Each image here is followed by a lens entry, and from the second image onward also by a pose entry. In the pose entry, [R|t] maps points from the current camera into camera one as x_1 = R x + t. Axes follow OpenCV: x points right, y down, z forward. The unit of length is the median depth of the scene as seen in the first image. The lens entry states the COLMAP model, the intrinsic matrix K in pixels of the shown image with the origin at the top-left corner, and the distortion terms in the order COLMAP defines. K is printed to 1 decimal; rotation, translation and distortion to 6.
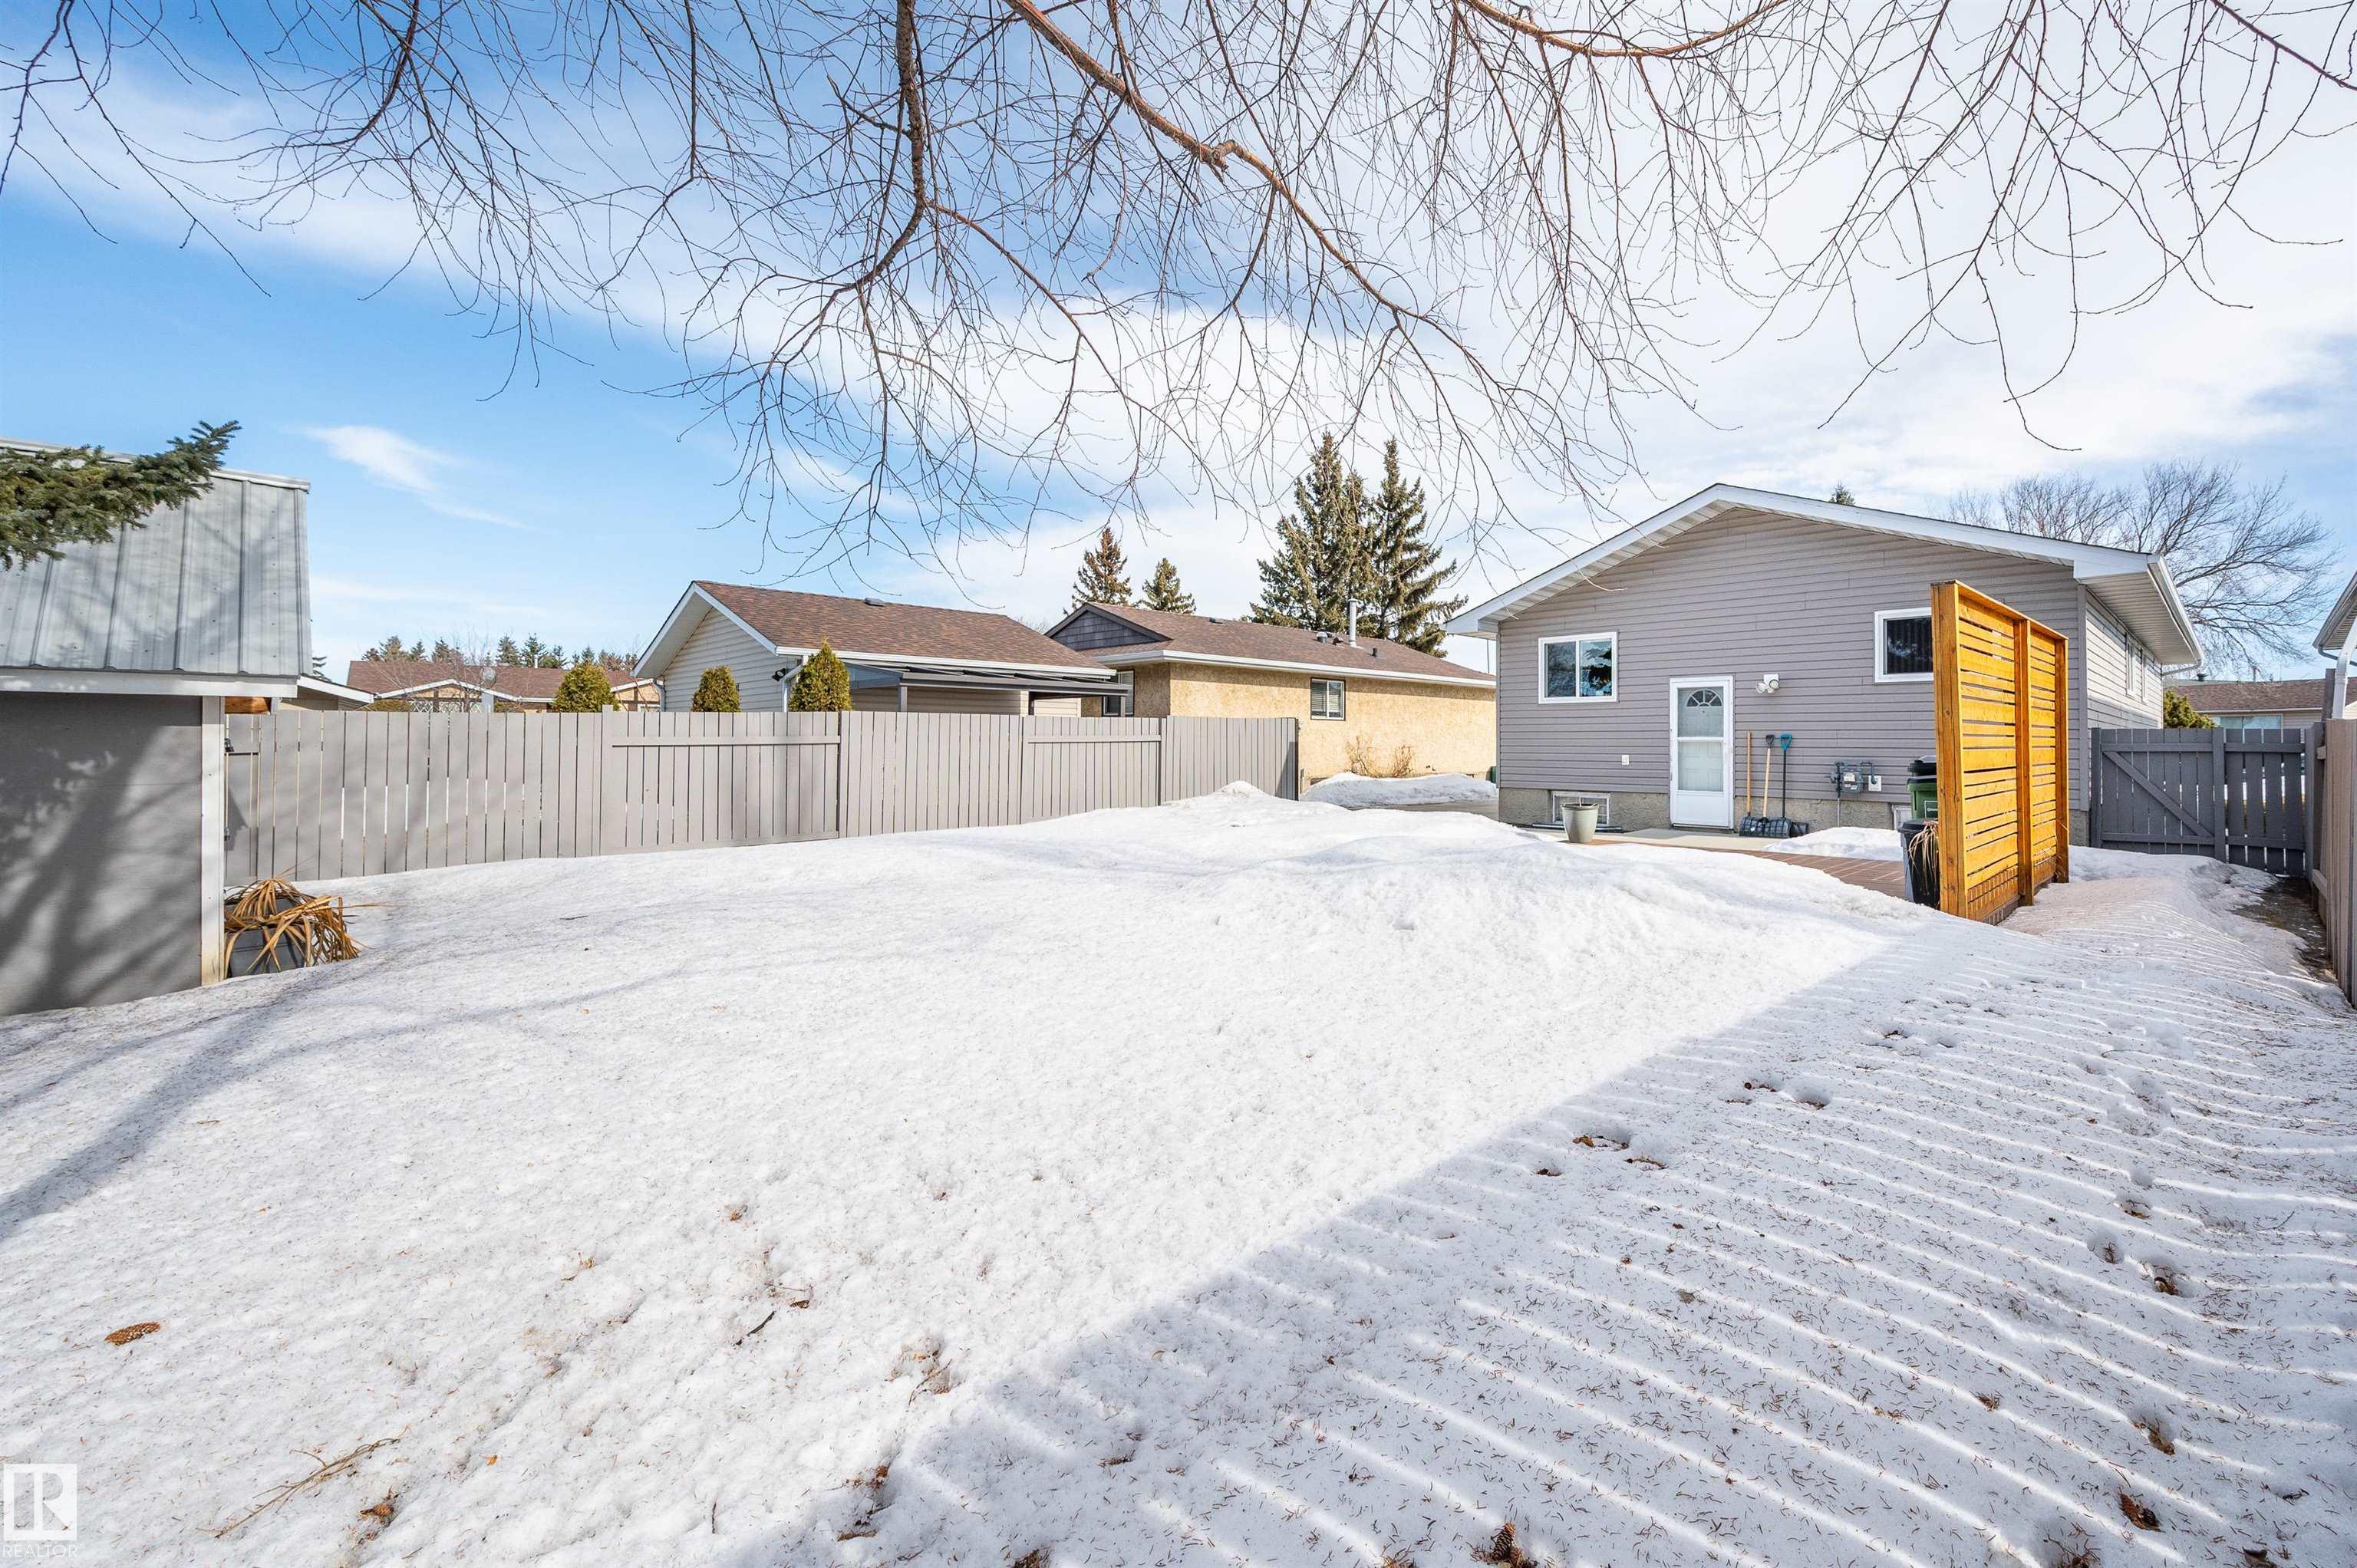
lens RADIAL K [[946.9, 0, 1411.1], [0, 946.9, 719.4], [0, 0, 1]] dist [0.015309, 0.000005]
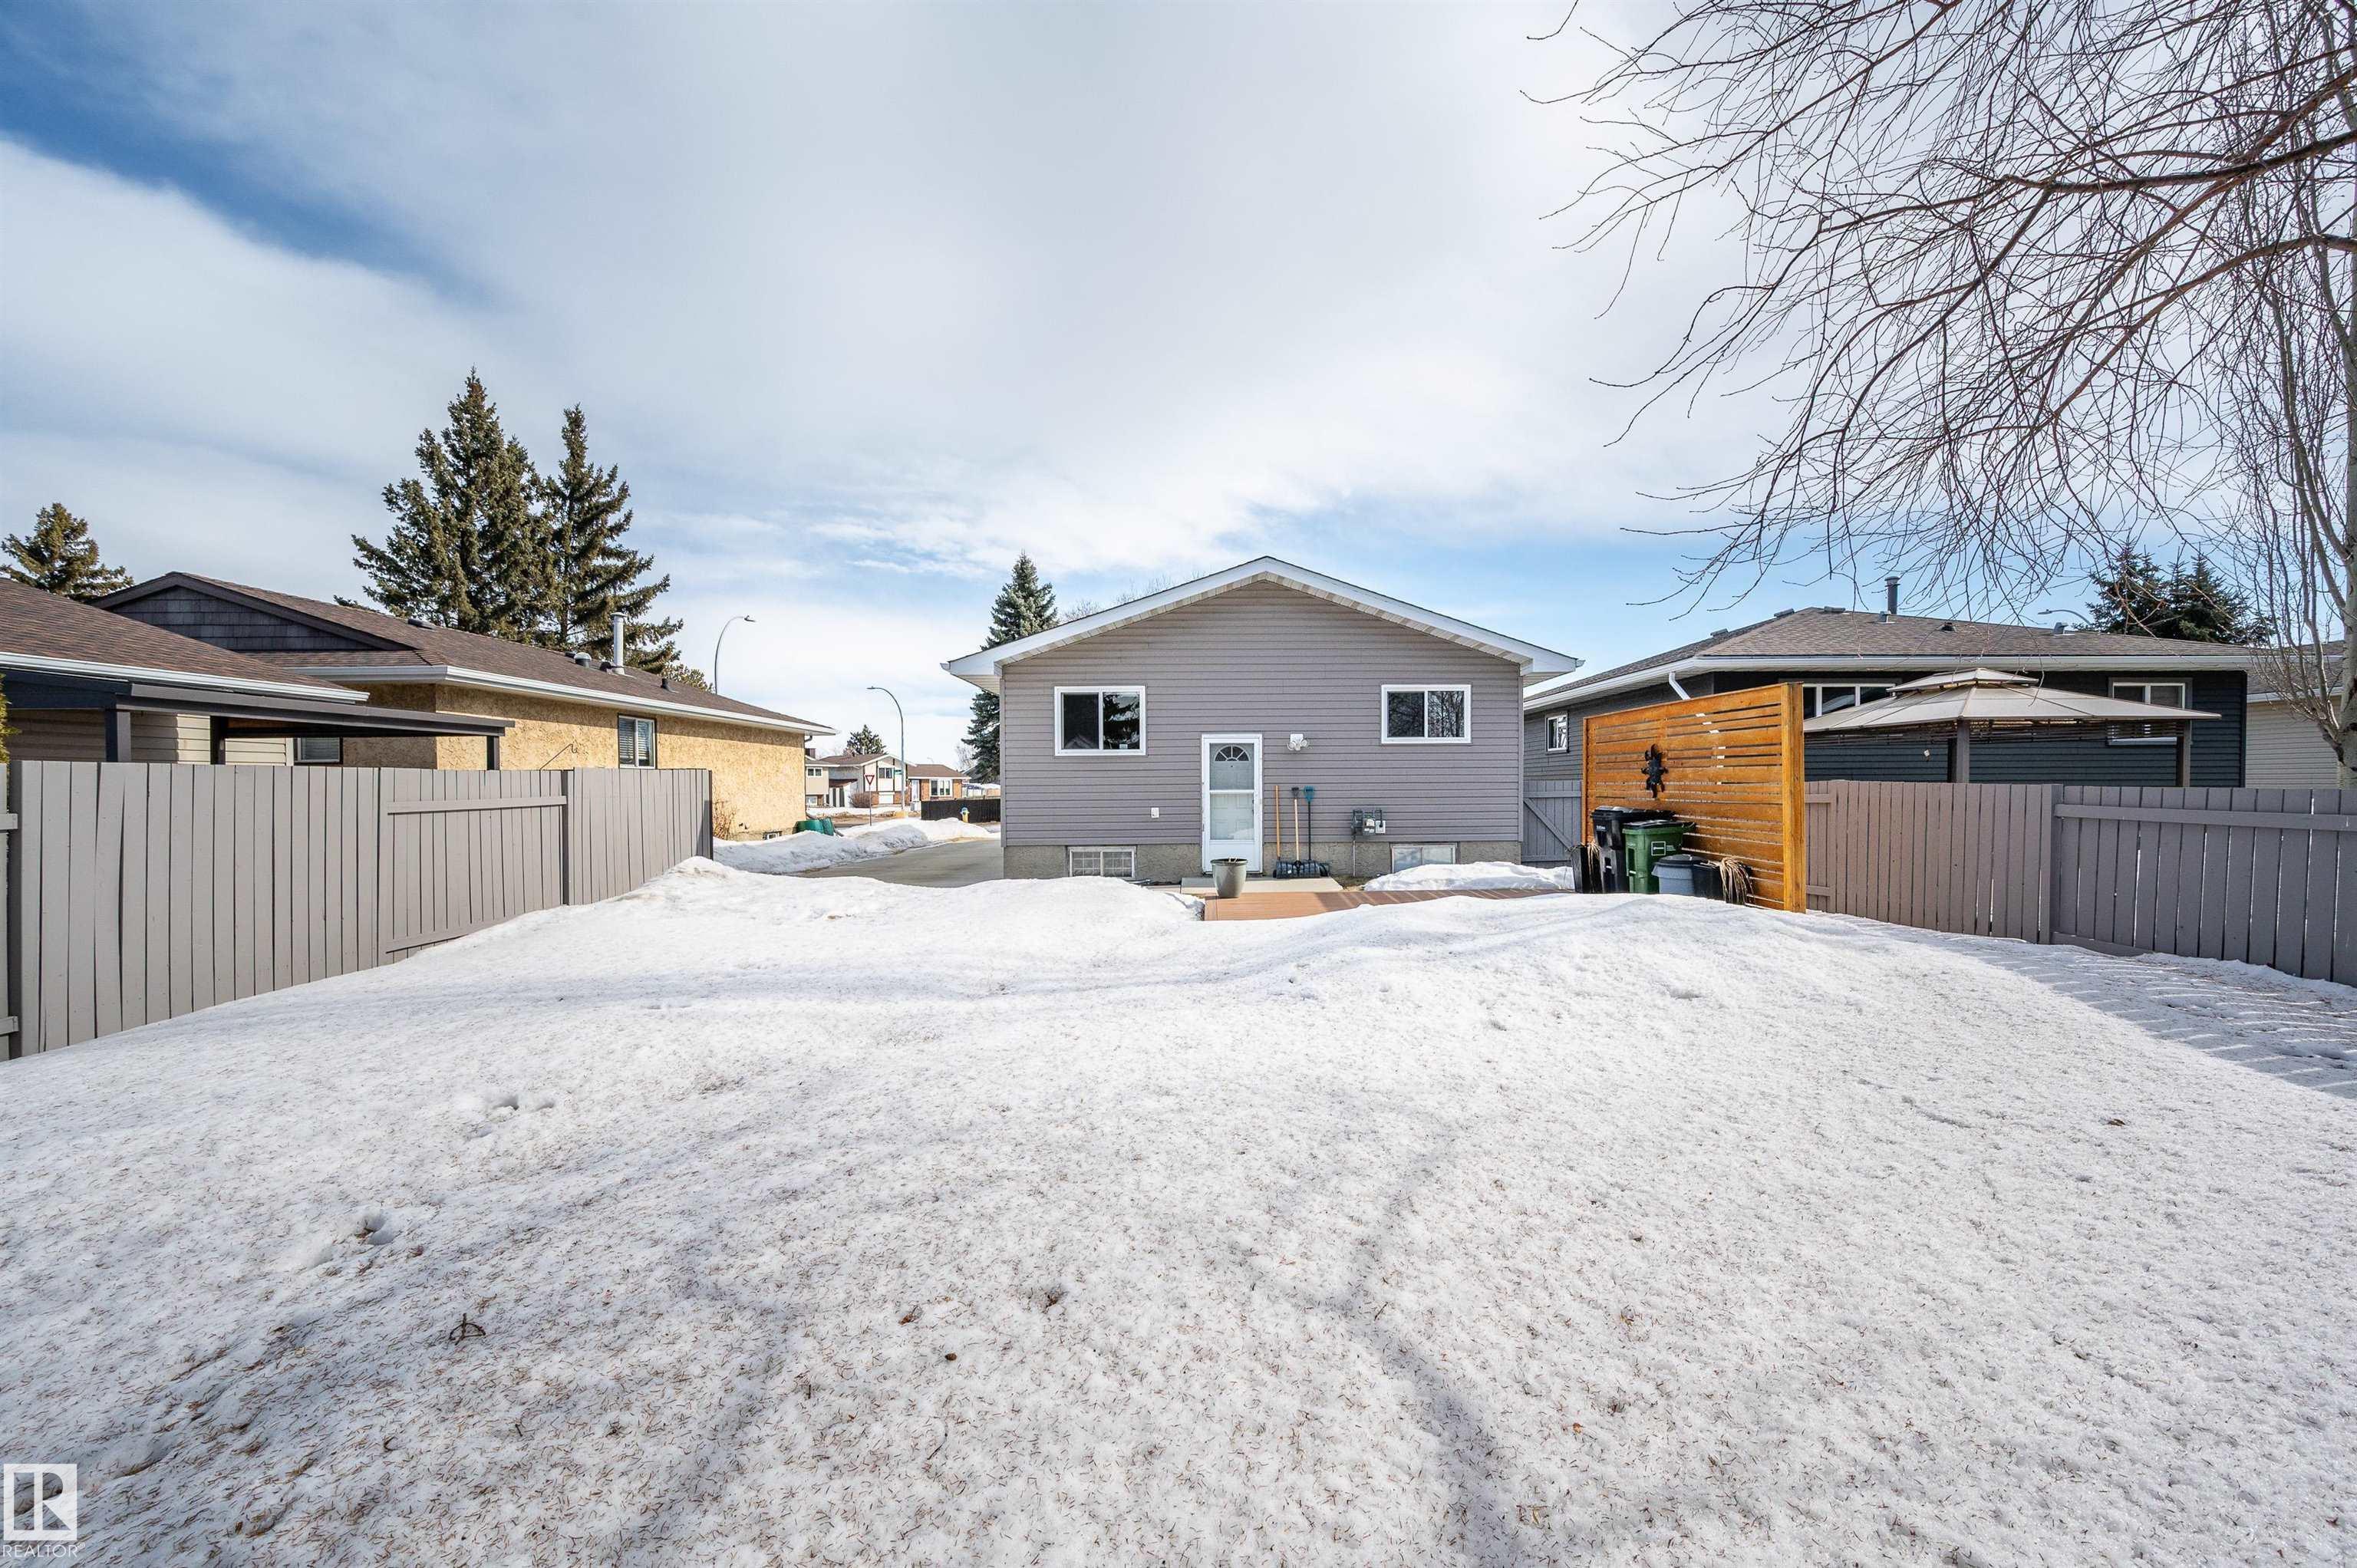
lens RADIAL K [[917.9, 0, 1223.7], [0, 917.9, 796.8], [0, 0, 1]] dist [-0.004015, -0.000142]
pose [[0.756568, -0.017431, 0.653683, -0.340090], [-0.005286, 0.999449, 0.032769, -0.006573], [-0.653894, -0.028248, 0.756059, 0.194392]]
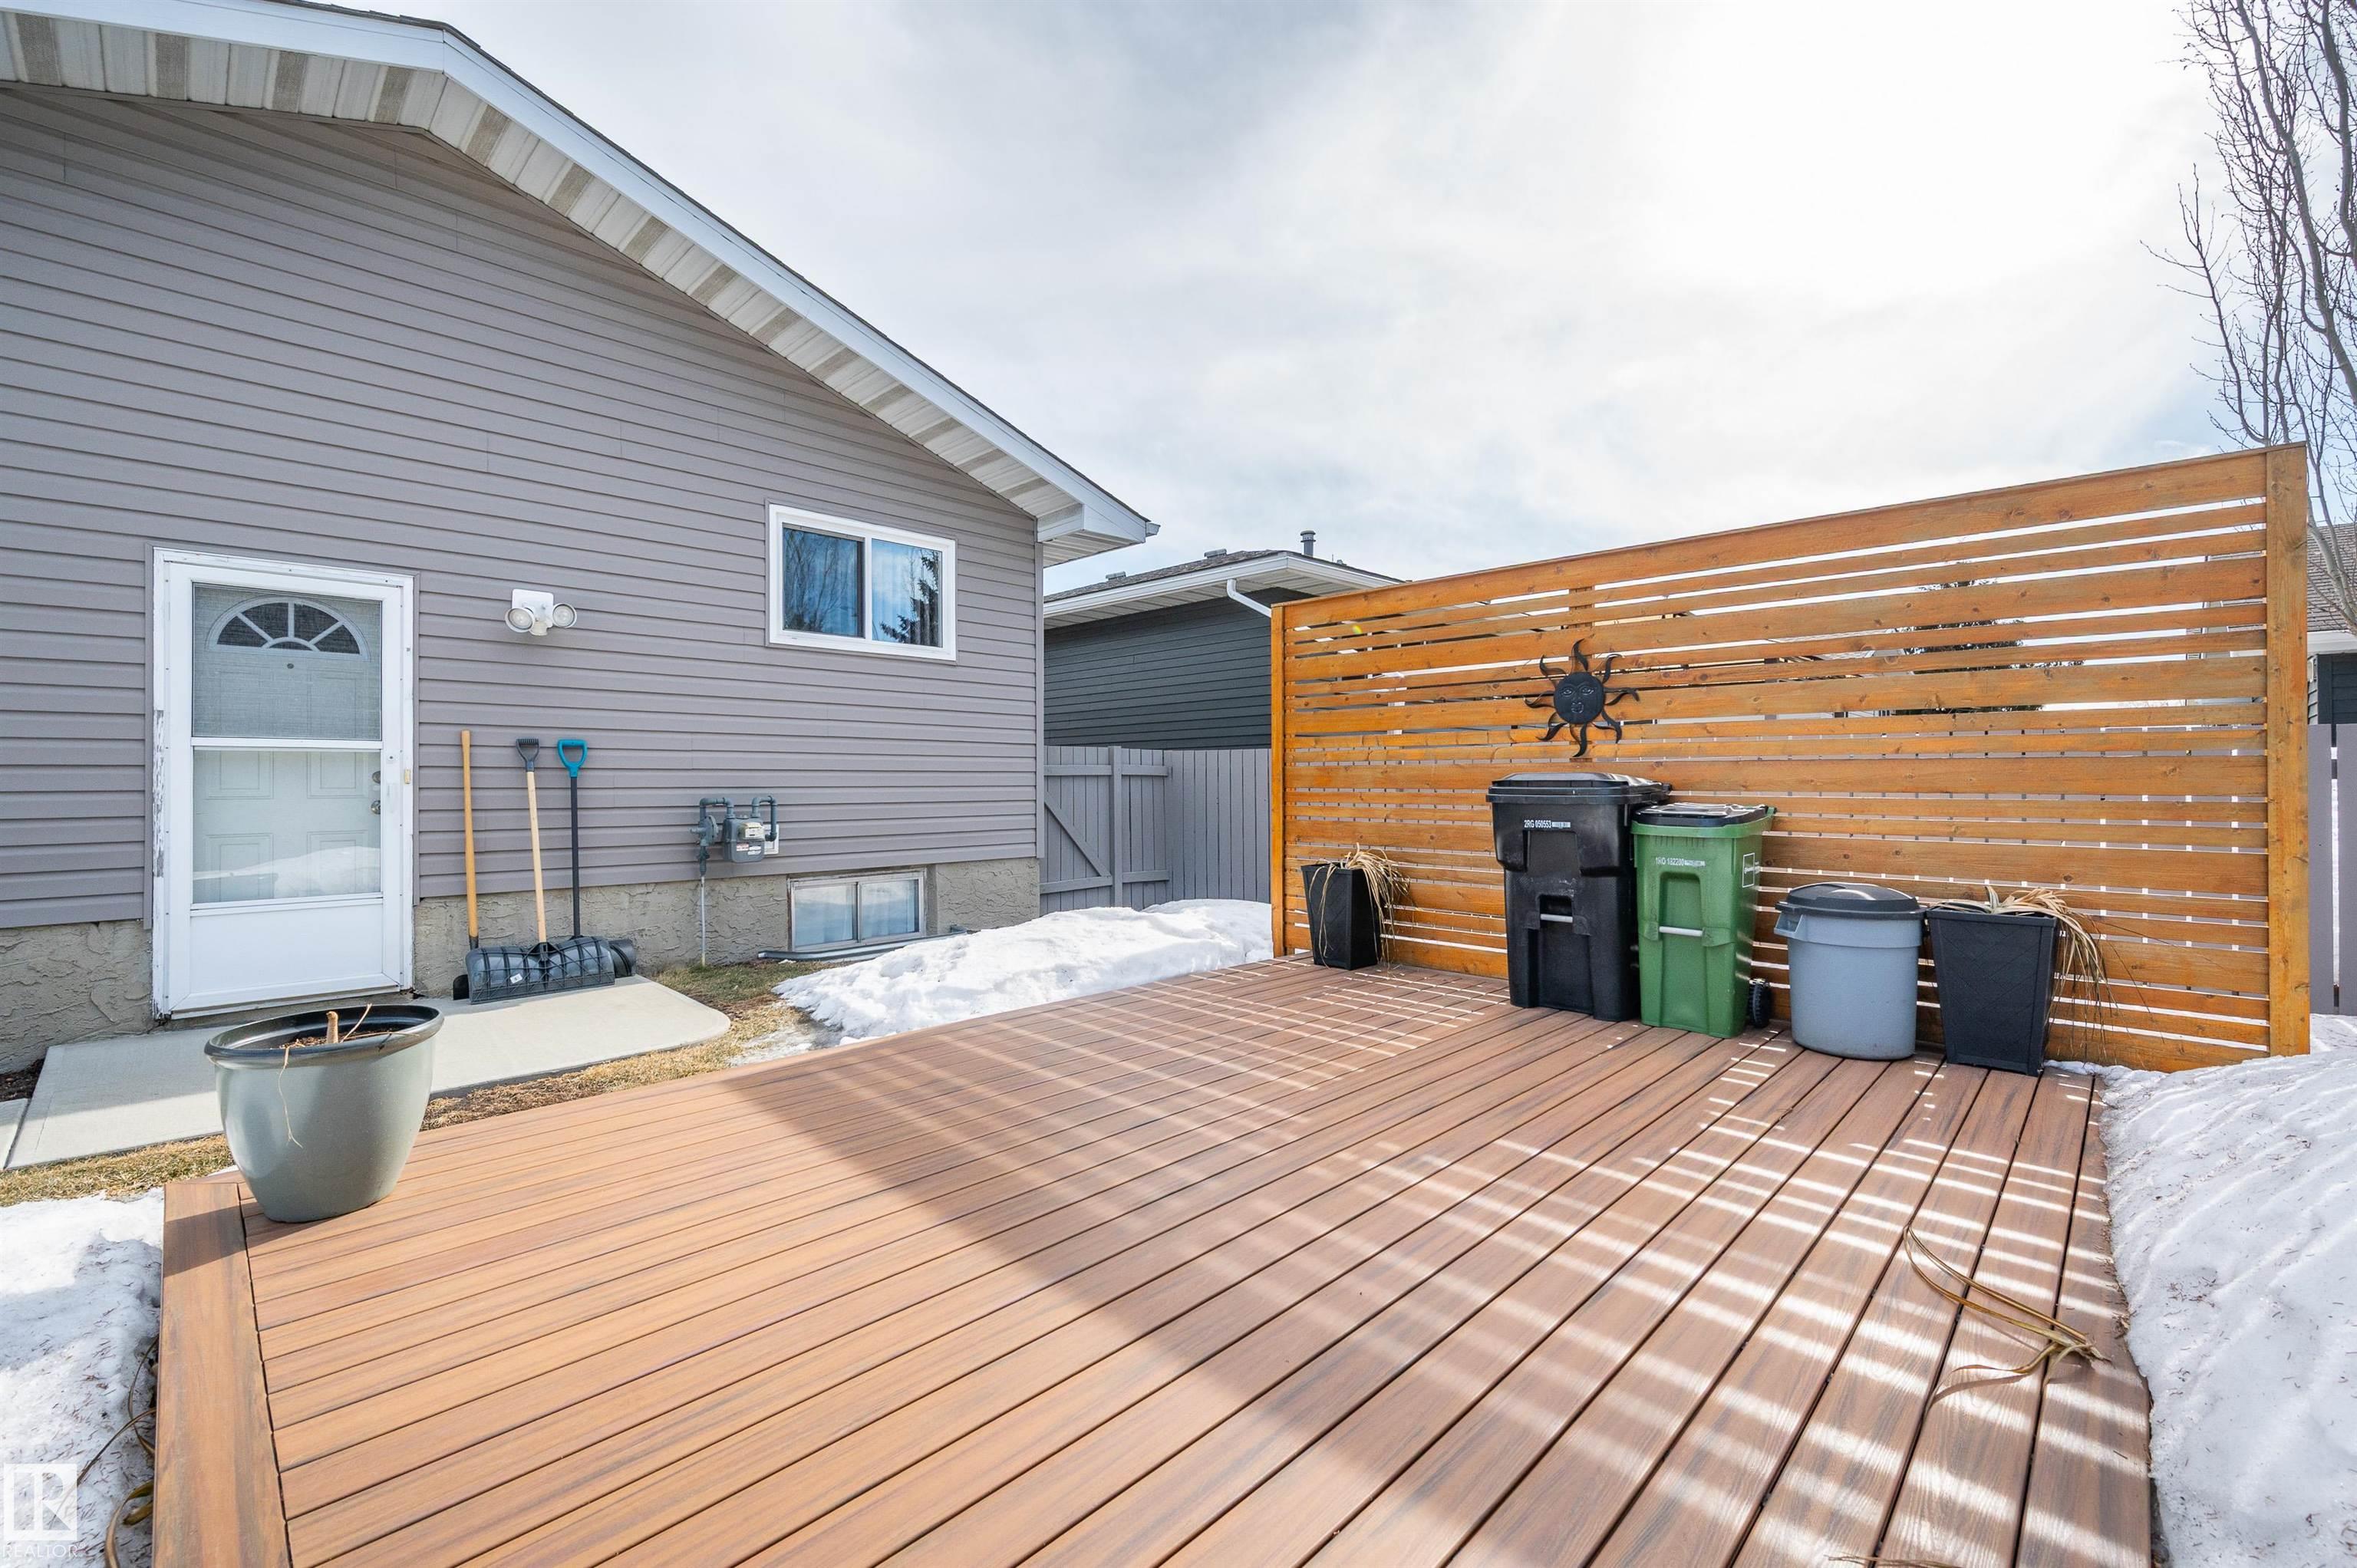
lens RADIAL K [[969.5, 0, 1178.5], [0, 969.5, 784.0], [0, 0, 1]] dist [-0.000752, -0.000336]
pose [[0.093936, -0.006095, 0.995560, -0.009652], [-0.020837, 0.999750, 0.008087, 0.022609], [-0.995360, -0.021504, 0.093785, 0.578293]]
